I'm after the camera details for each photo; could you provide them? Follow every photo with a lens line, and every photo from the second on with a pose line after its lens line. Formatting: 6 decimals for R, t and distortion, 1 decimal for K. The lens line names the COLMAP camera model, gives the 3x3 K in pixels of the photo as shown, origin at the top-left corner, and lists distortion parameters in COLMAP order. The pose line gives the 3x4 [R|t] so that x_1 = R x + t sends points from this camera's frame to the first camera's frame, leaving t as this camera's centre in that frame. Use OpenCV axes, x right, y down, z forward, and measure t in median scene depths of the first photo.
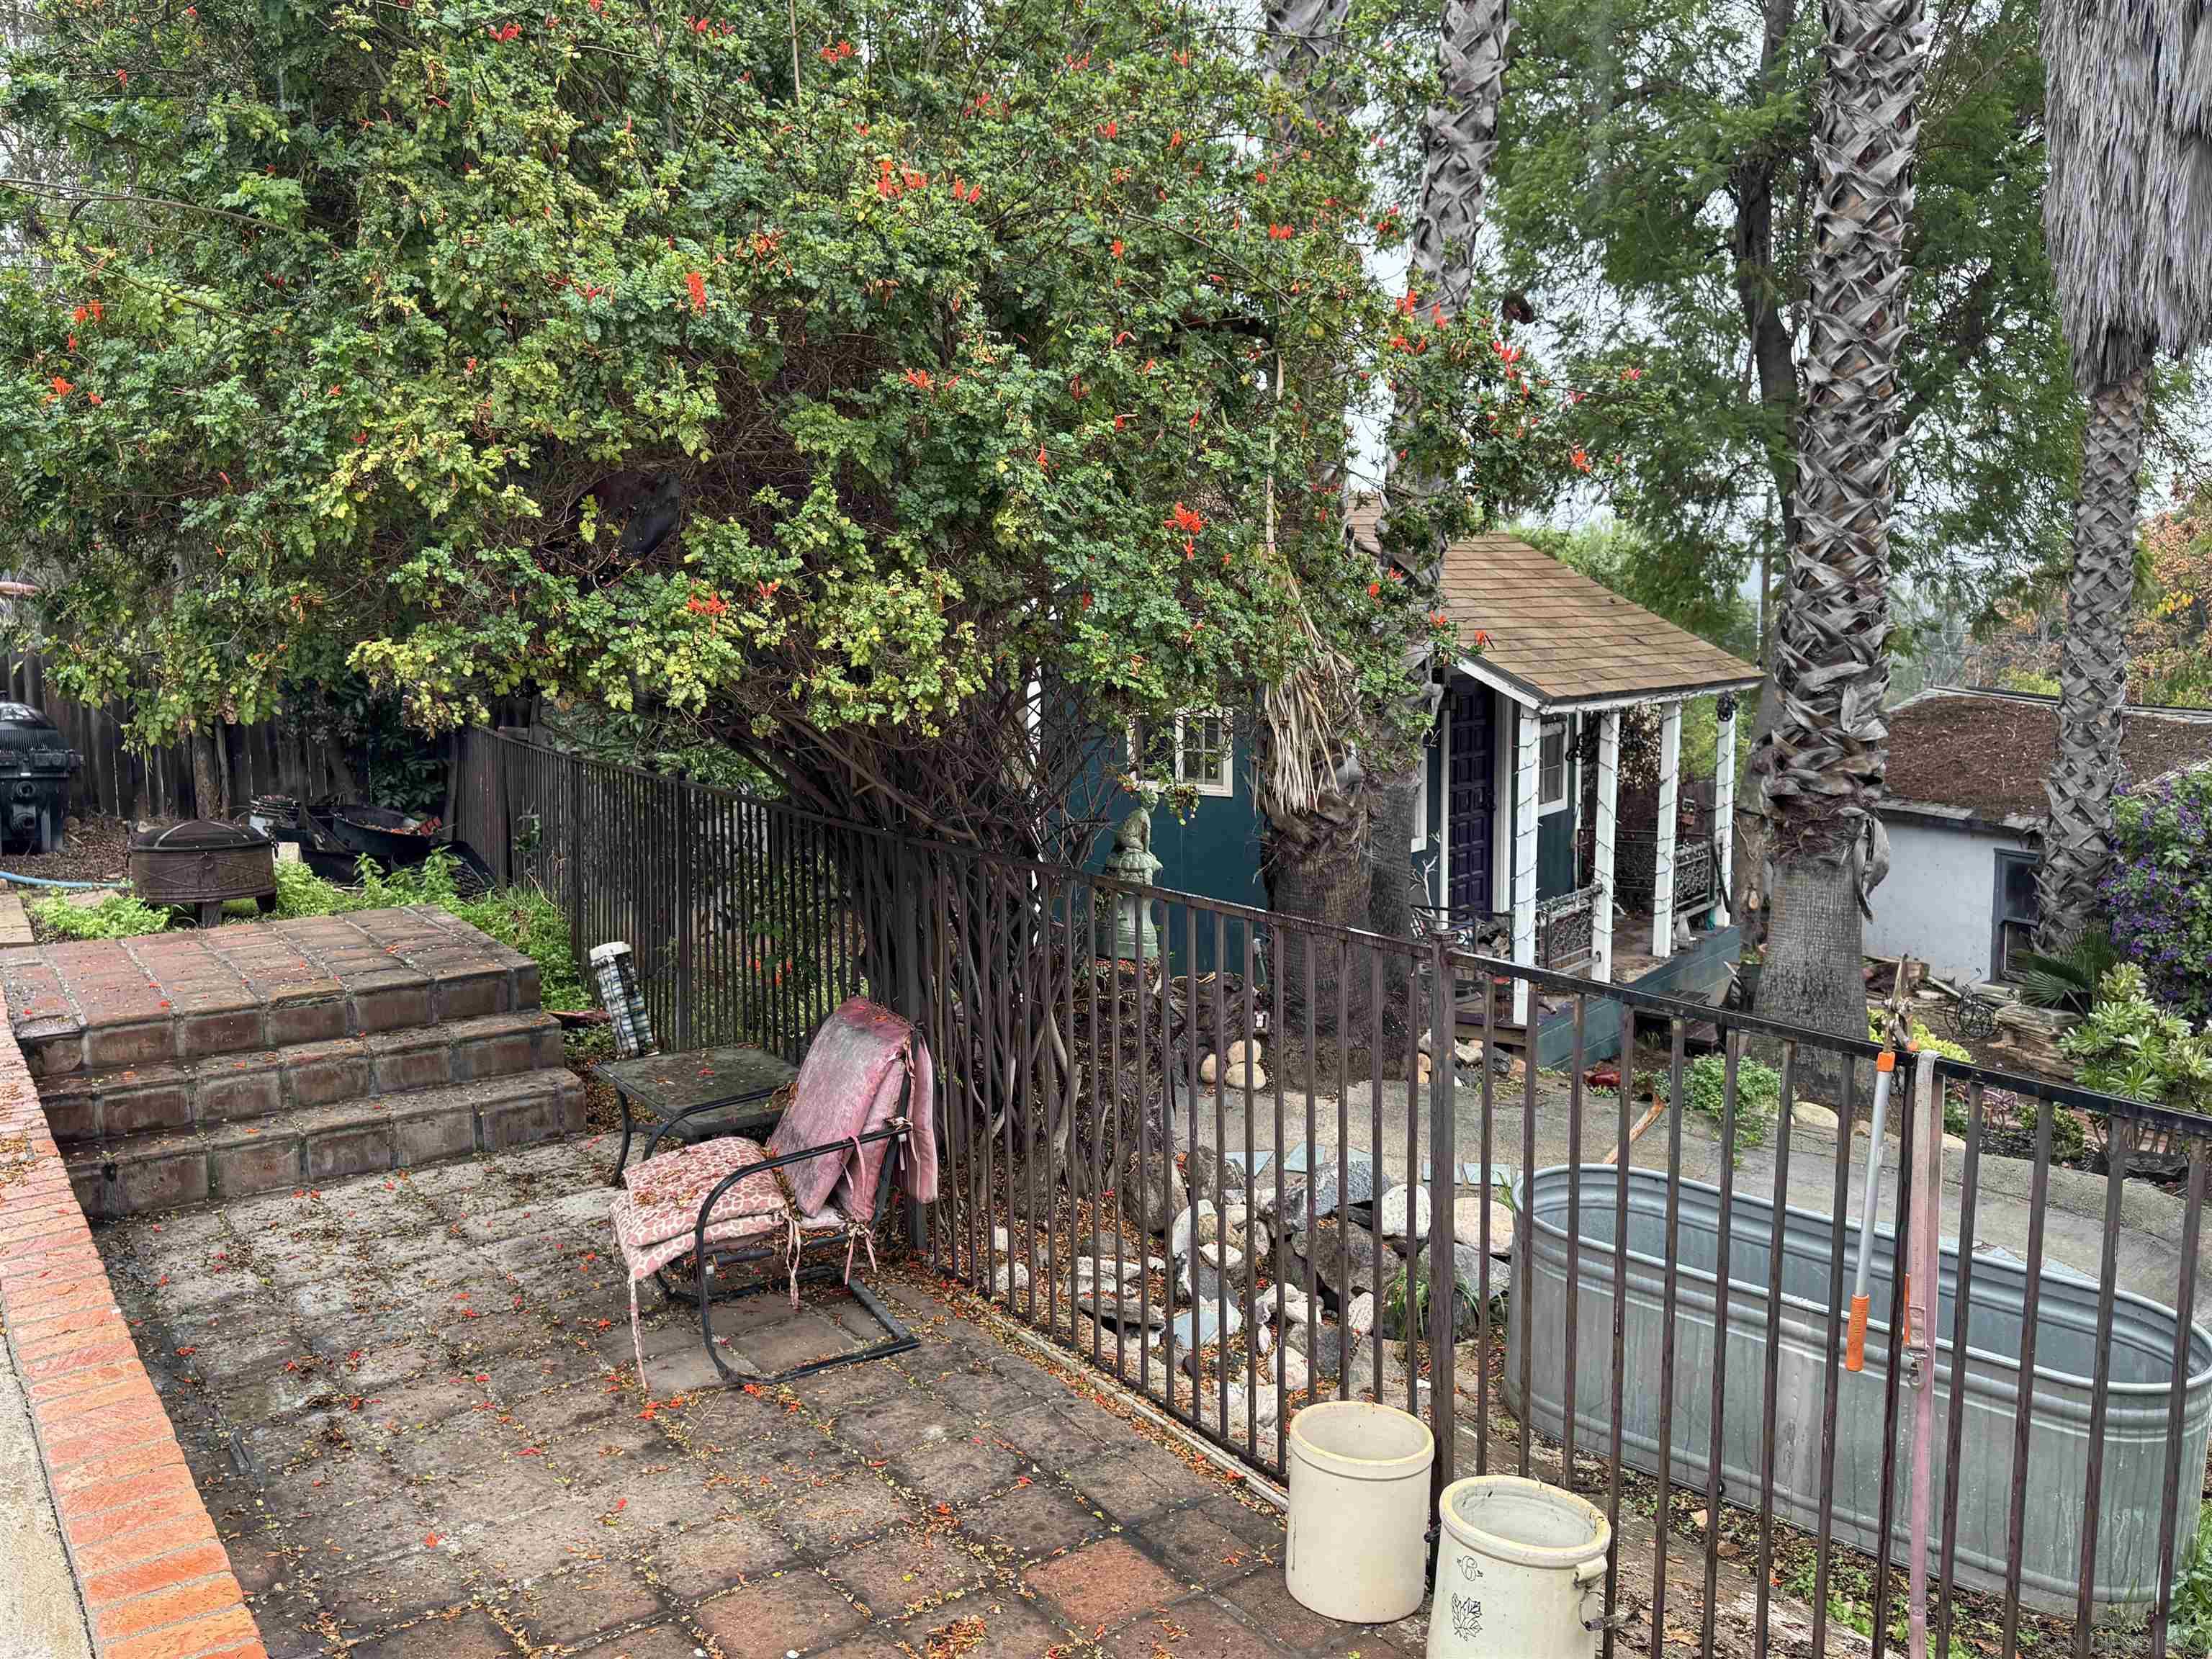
lens RADIAL K [[1788.5, 0, 1102.6], [0, 1788.5, 834.4], [0, 0, 1]] dist [0.012363, -0.006737]
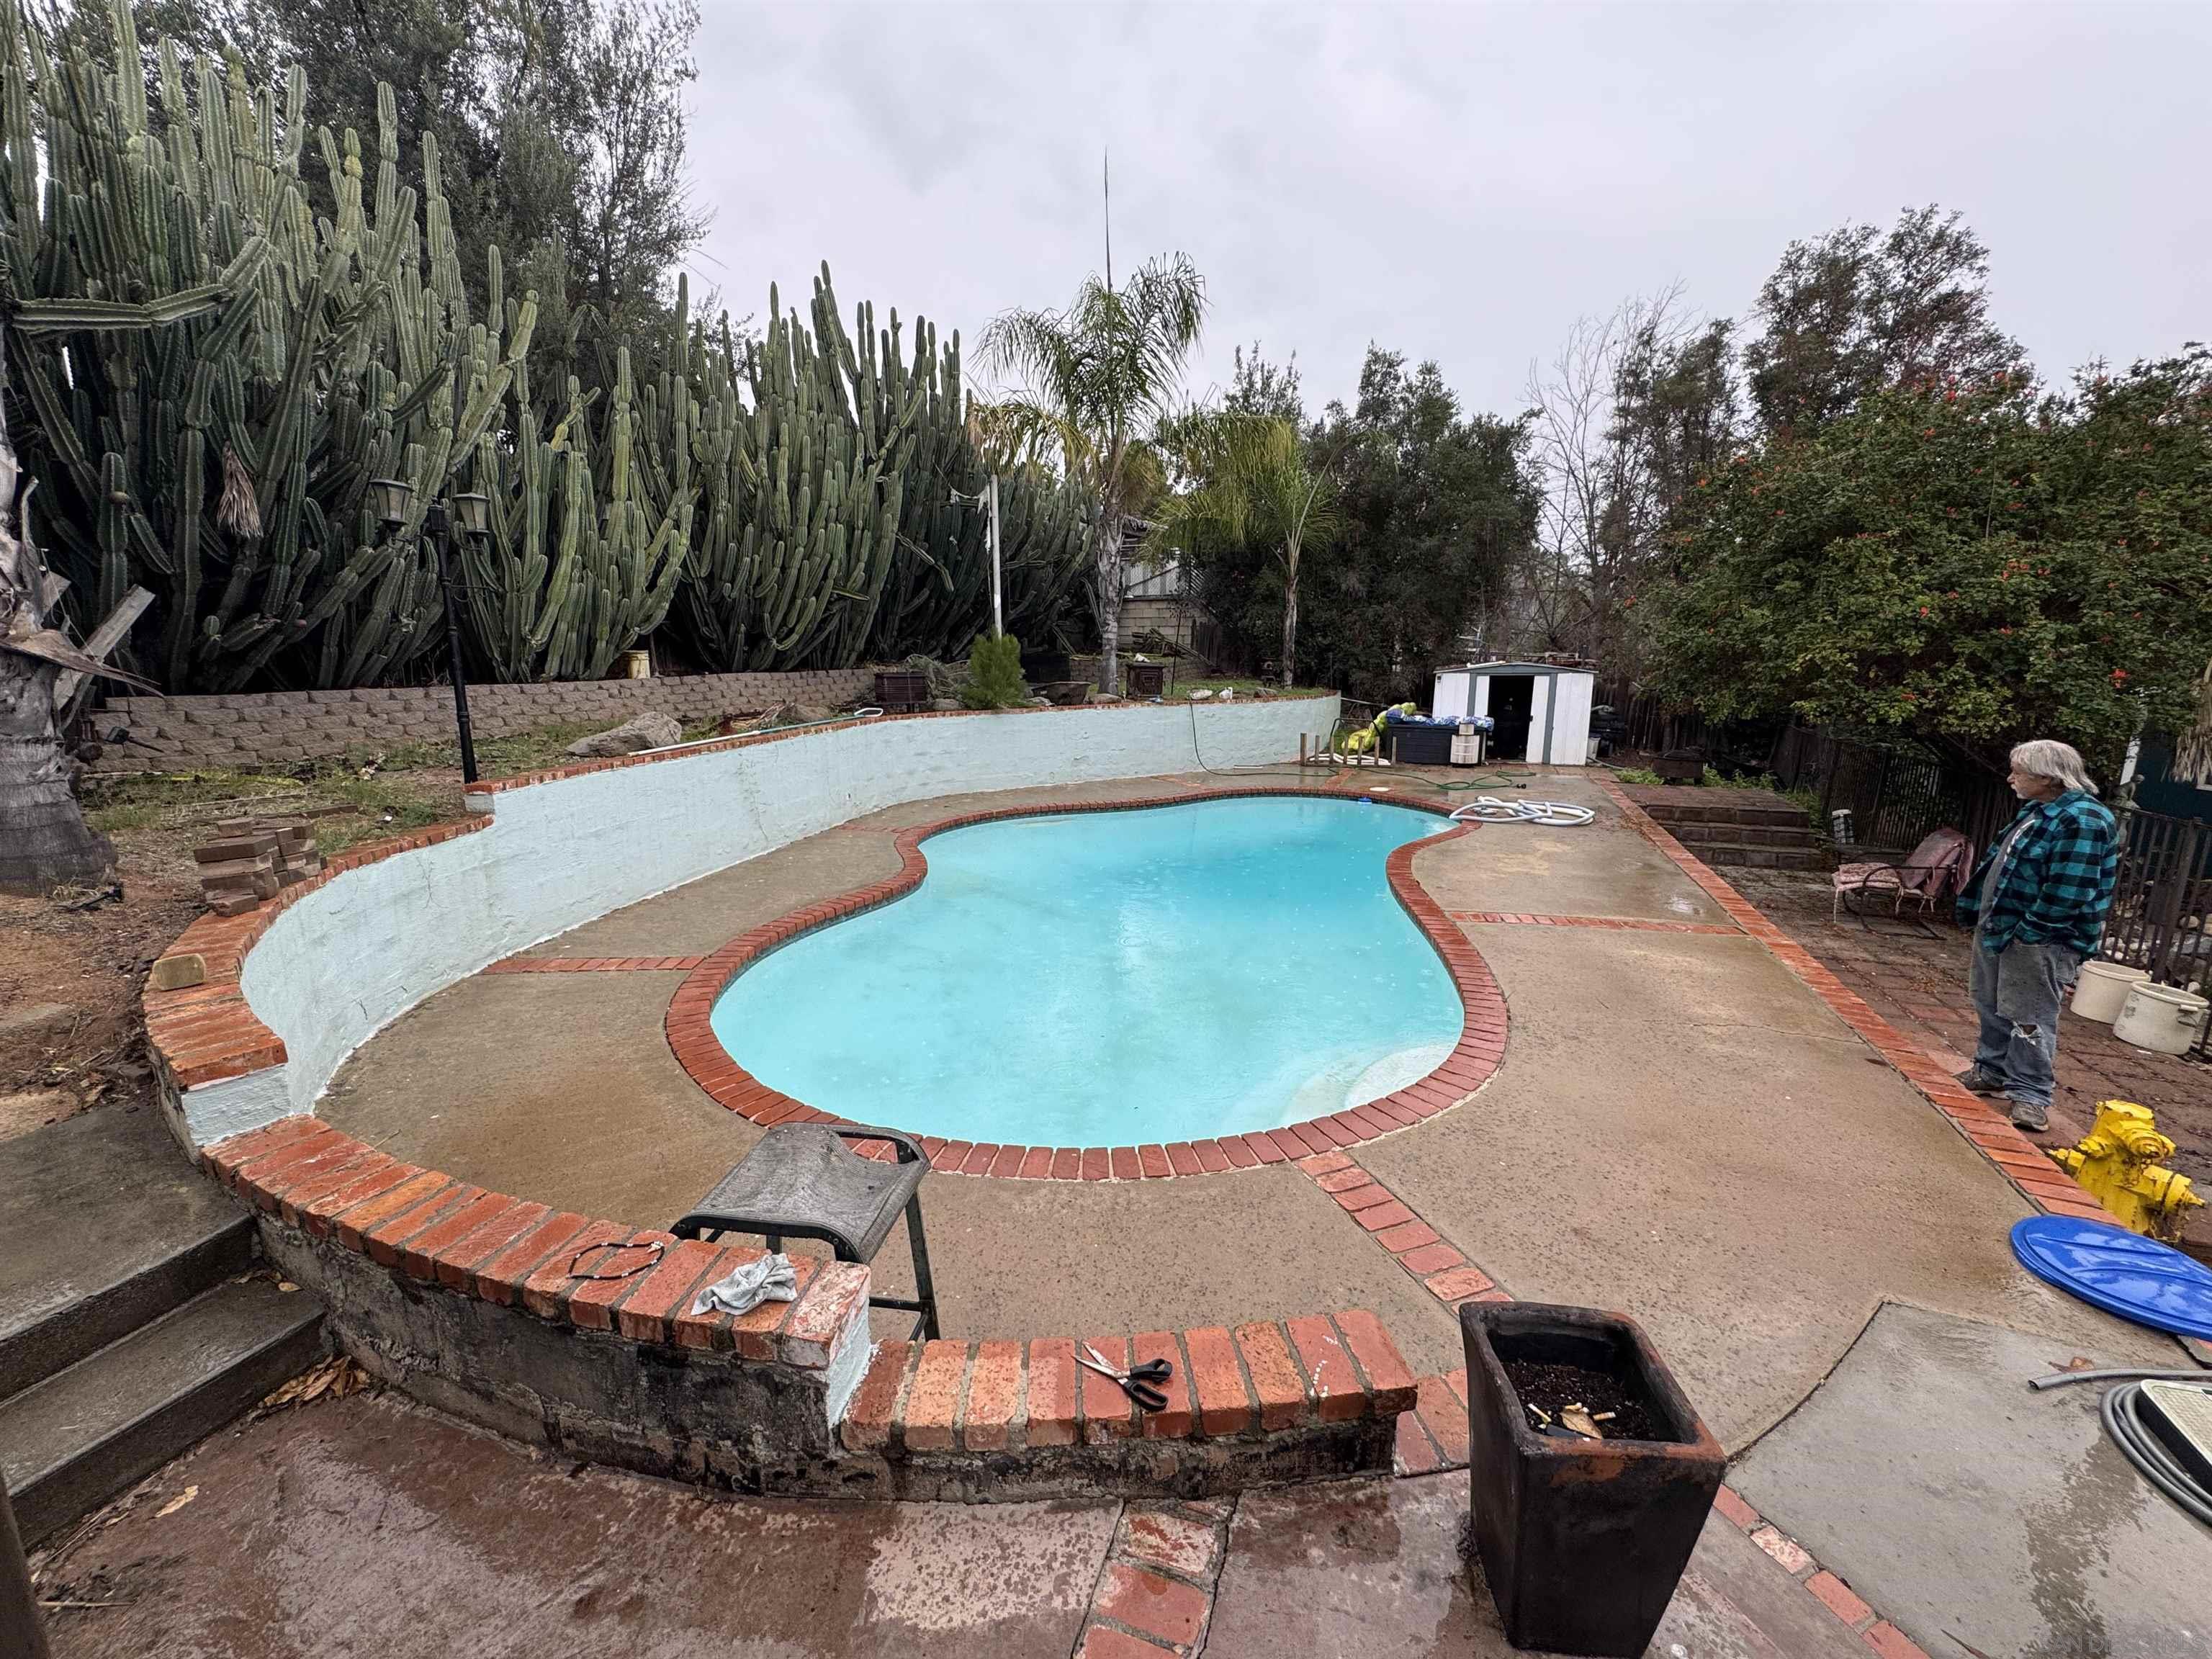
lens RADIAL K [[885.1, 0, 1112.3], [0, 885.1, 833.1], [0, 0, 1]] dist [-0.002100, 0.001053]
pose [[0.570801, 0.176490, -0.801896, 0.324337], [-0.118481, 0.984109, 0.132257, 0.094058], [0.812495, 0.019517, 0.582641, -1.272089]]
